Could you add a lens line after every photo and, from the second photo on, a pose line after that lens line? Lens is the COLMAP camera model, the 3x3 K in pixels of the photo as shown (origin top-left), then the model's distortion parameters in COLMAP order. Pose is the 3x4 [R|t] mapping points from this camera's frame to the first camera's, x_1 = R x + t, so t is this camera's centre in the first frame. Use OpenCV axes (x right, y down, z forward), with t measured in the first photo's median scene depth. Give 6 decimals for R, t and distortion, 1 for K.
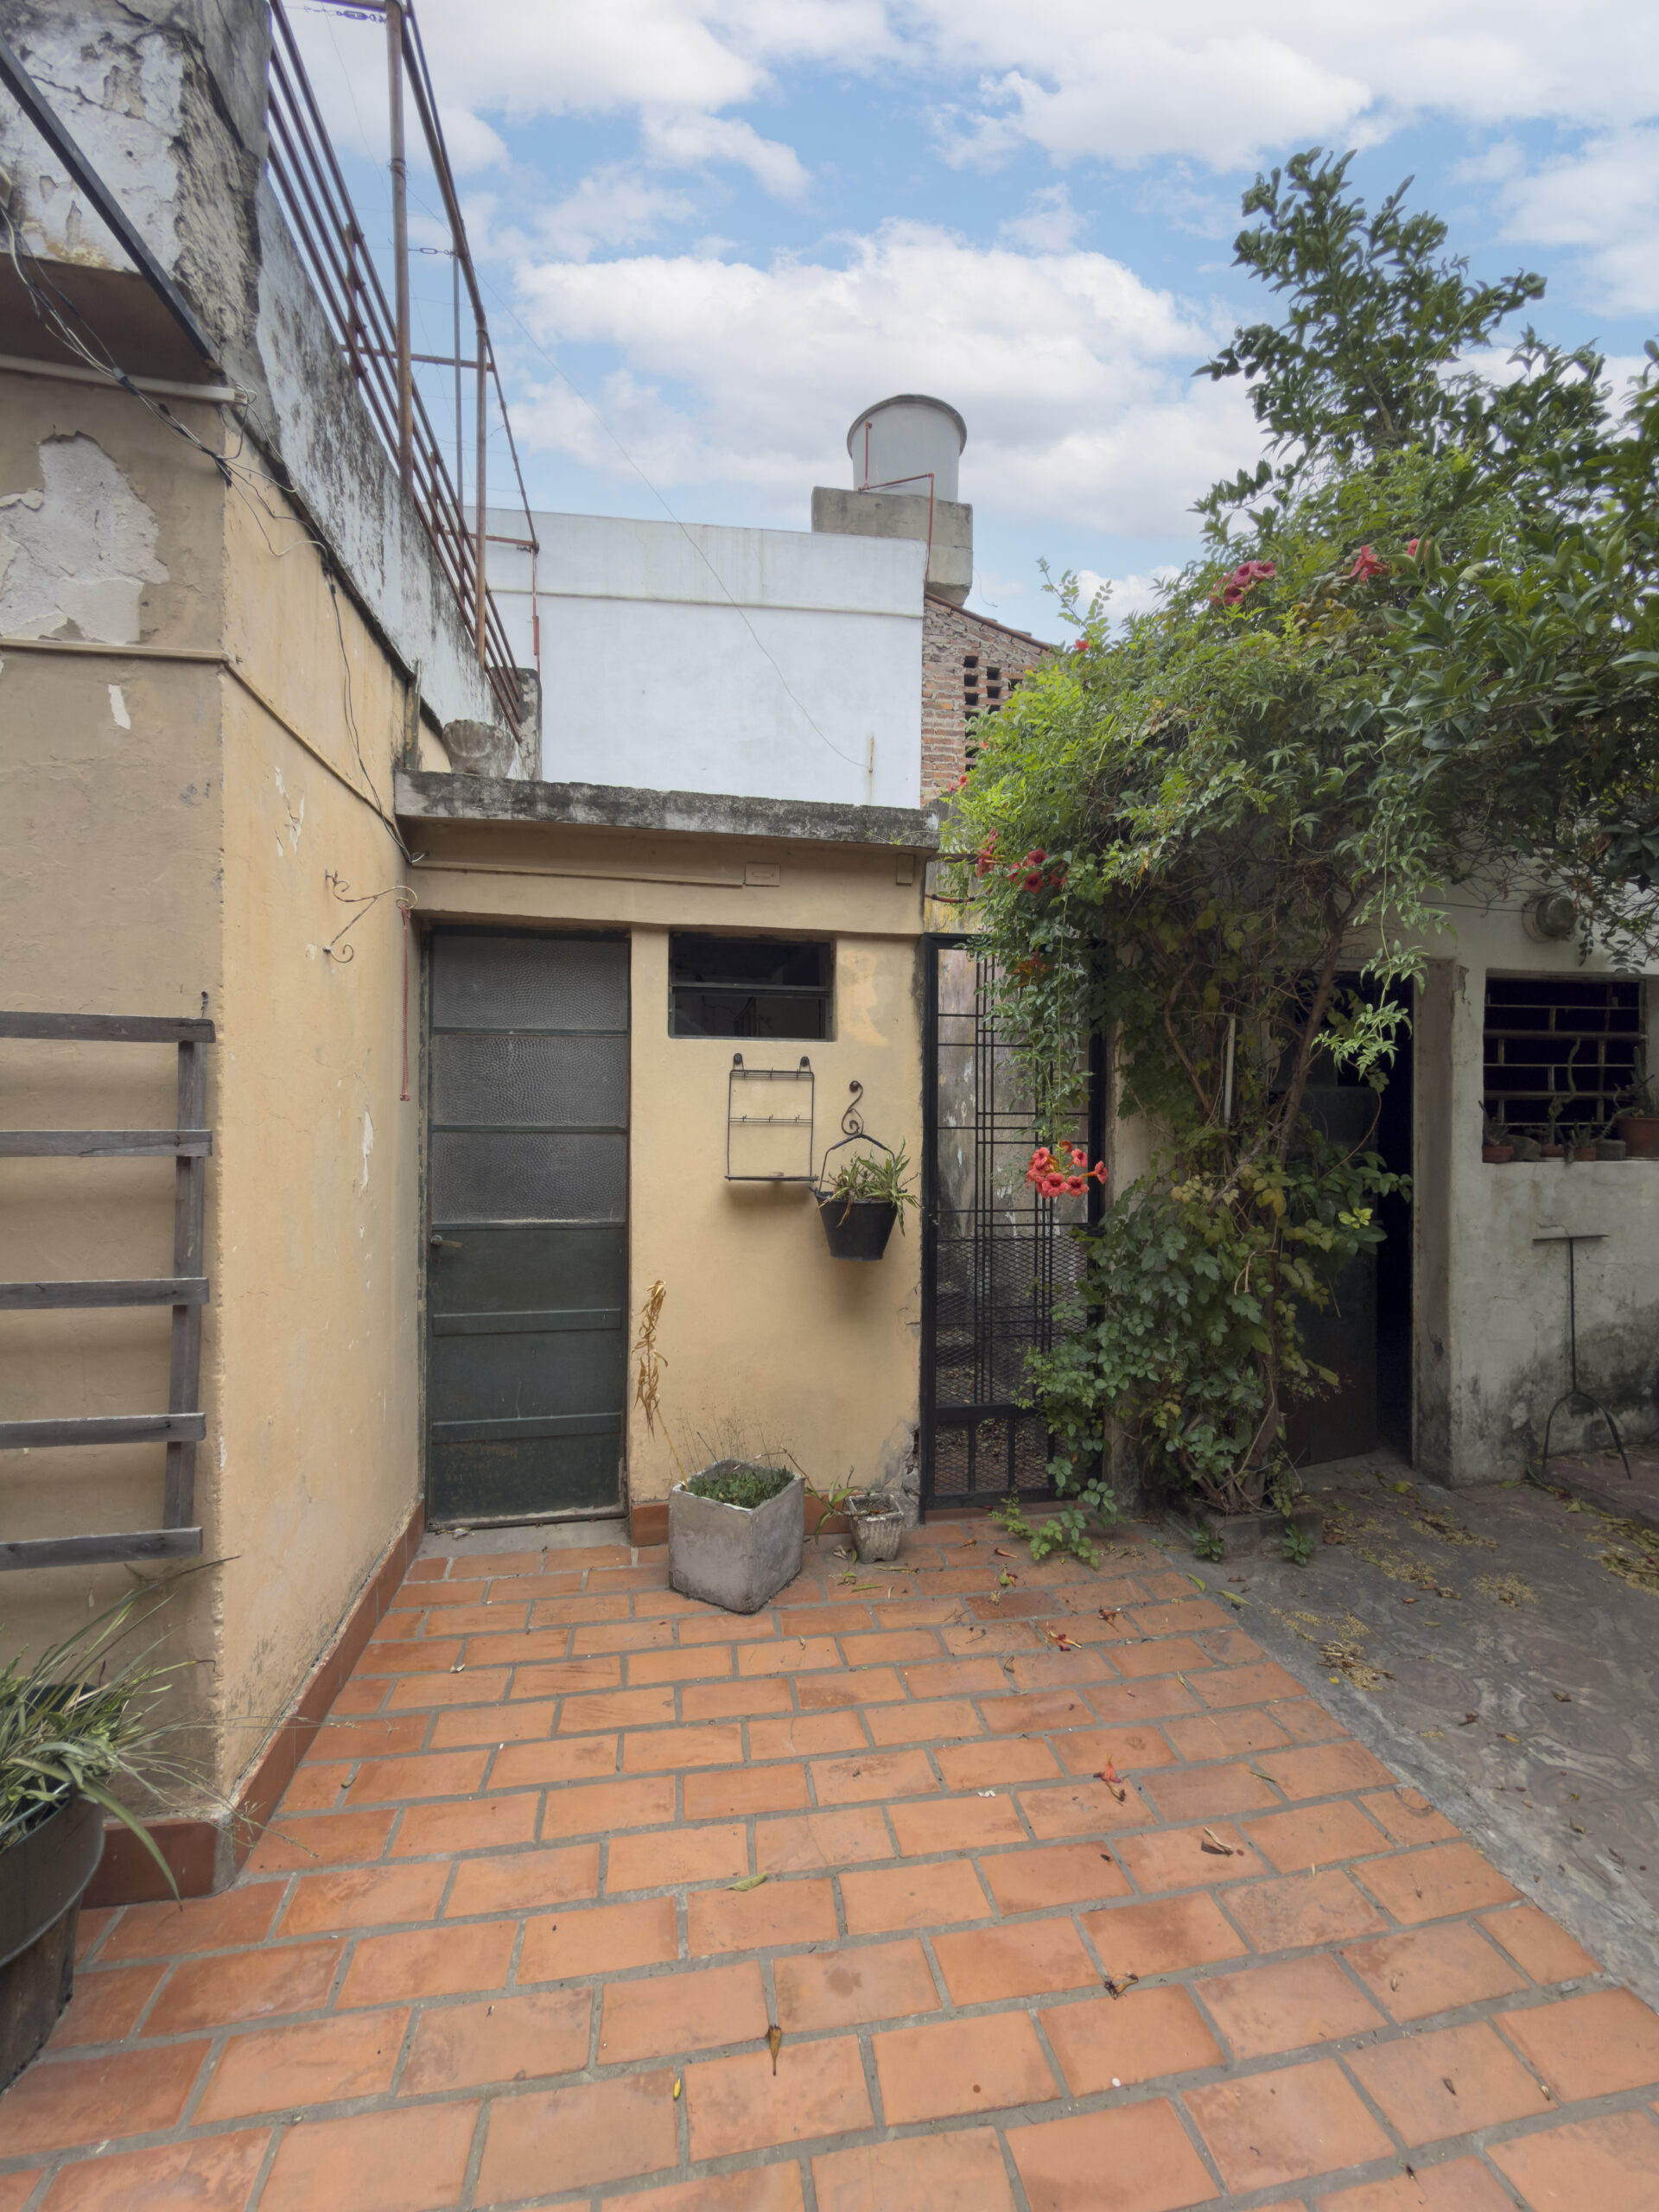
lens RADIAL K [[912.1, 0, 824.6], [0, 912.1, 1111.5], [0, 0, 1]] dist [0.001162, -0.000302]
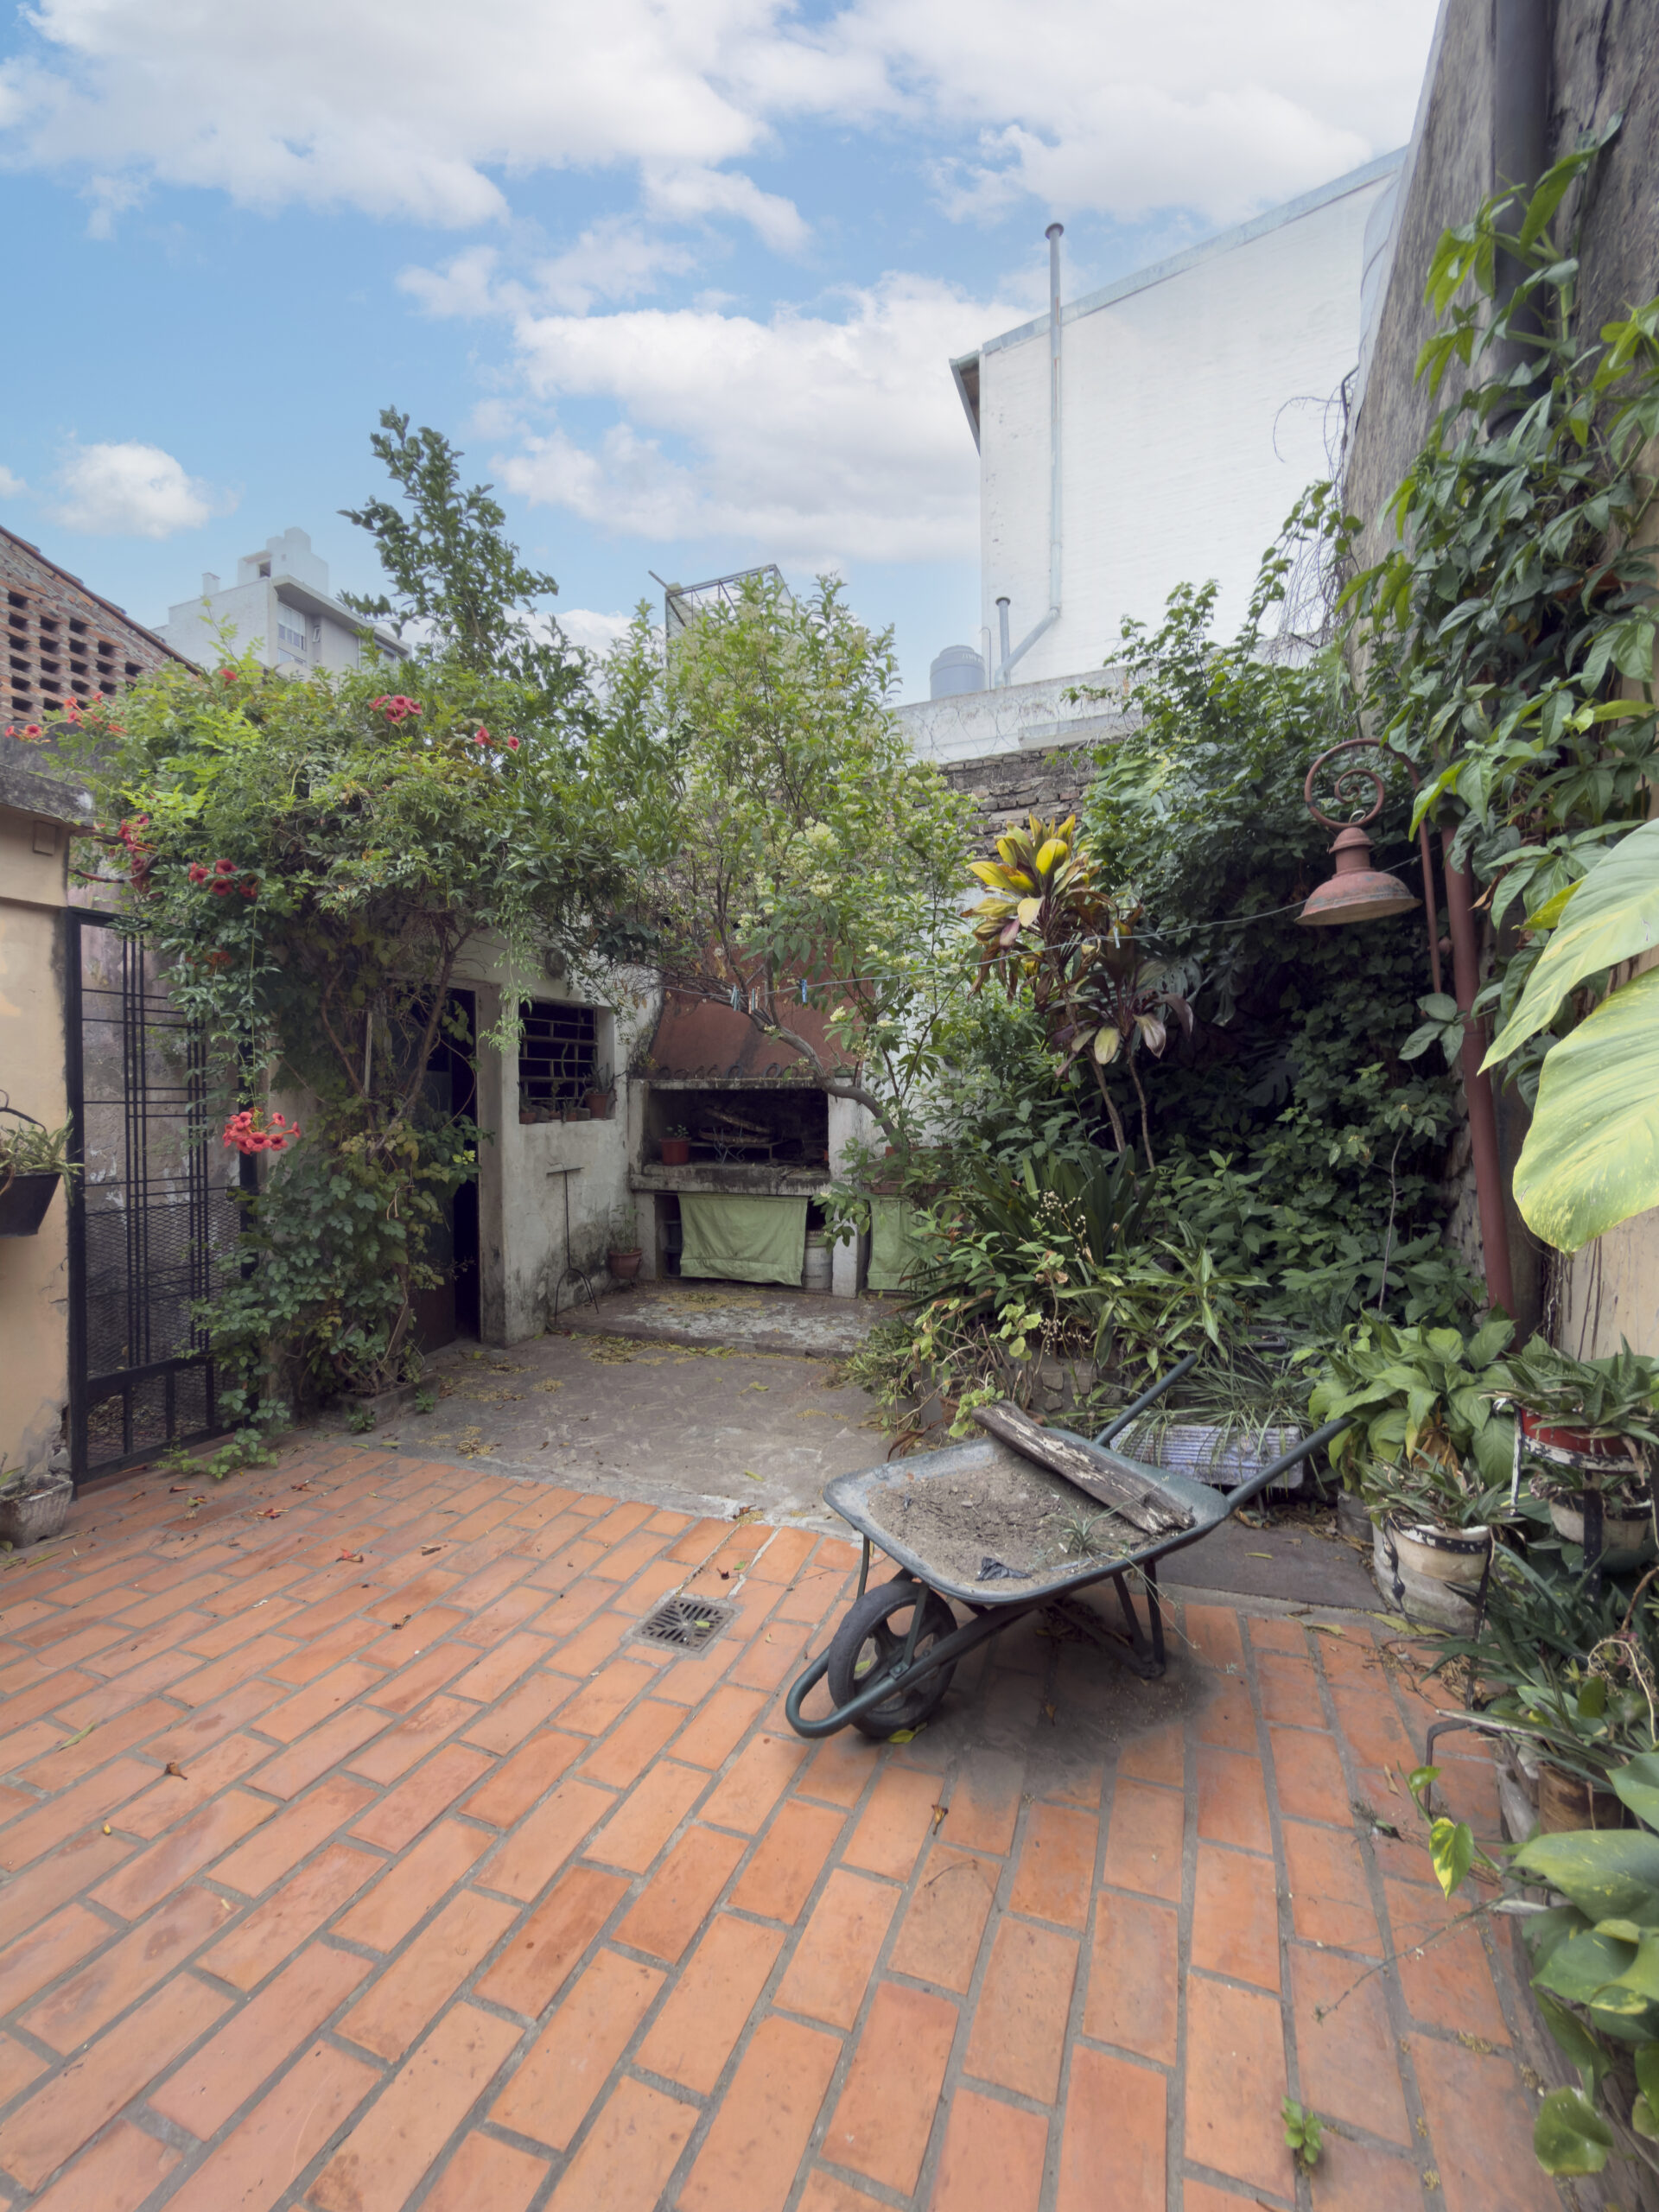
lens RADIAL K [[912.1, 0, 821.6], [0, 912.1, 1115.2], [0, 0, 1]] dist [0.001162, -0.000302]
pose [[0.535593, -0.021597, 0.844200, -0.290167], [0.014685, 0.999760, 0.016260, 0.027662], [-0.844348, 0.003688, 0.535782, -0.225953]]
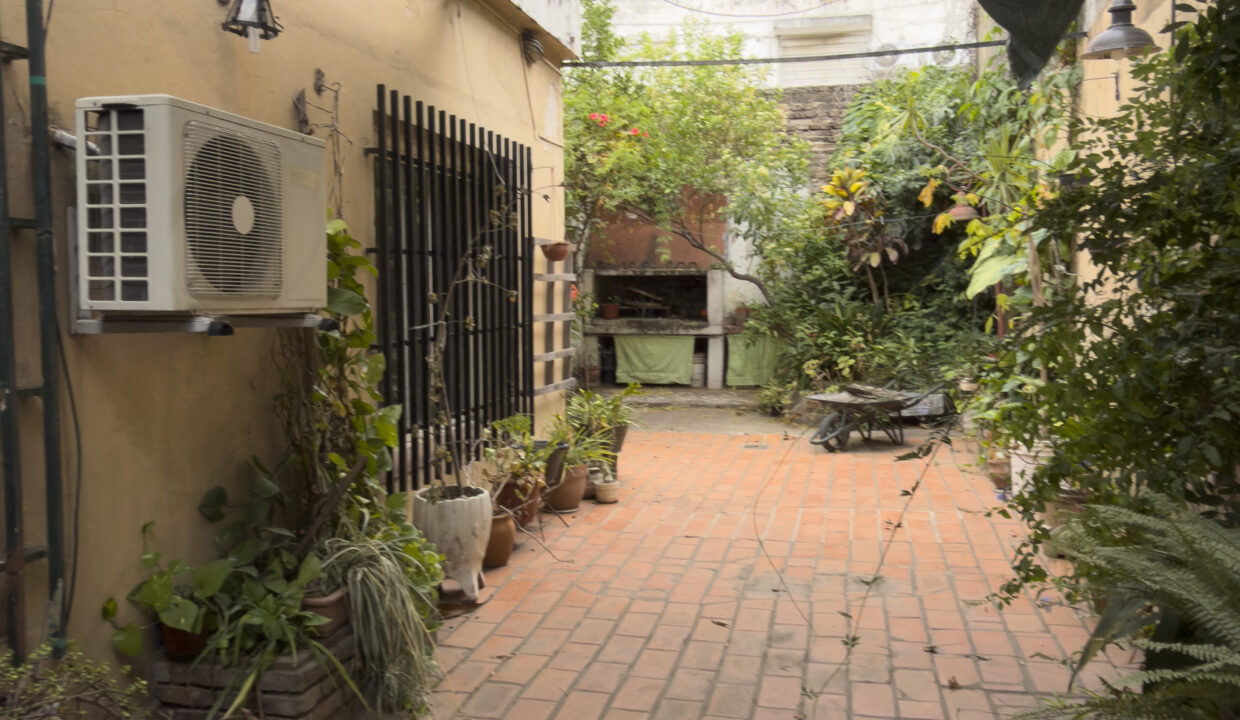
lens RADIAL K [[1056.6, 0, 615.4], [0, 1056.6, 351.6], [0, 0, 1]] dist [0.044013, -0.011402]
pose [[0.392882, -0.061508, 0.917530, -2.396018], [0.010273, 0.997992, 0.062503, 0.037205], [-0.919532, -0.015131, 0.392725, -0.466473]]
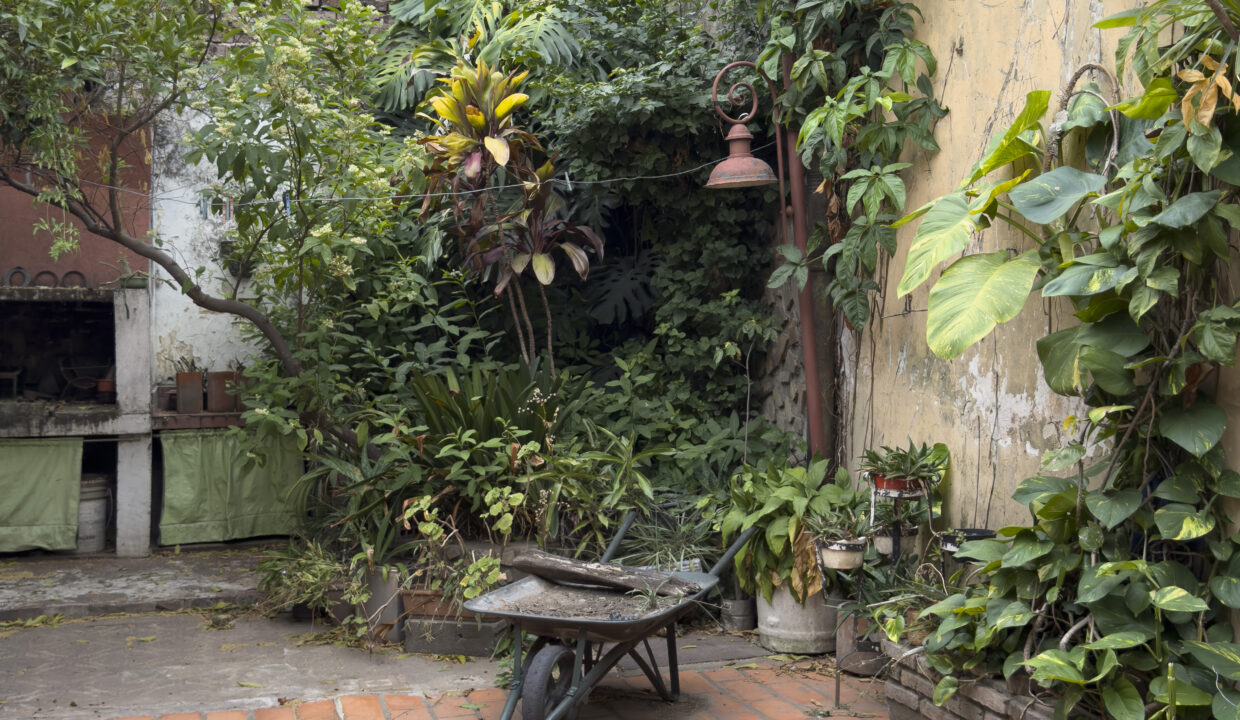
lens RADIAL K [[1454.0, 0, 608.1], [0, 1454.0, 360.3], [0, 0, 1]] dist [0.109686, 0.000000]
pose [[-0.083111, -0.027954, 0.996148, -1.182619], [0.008245, 0.999553, 0.028737, 0.037069], [-0.996506, 0.010602, -0.082844, 0.132446]]
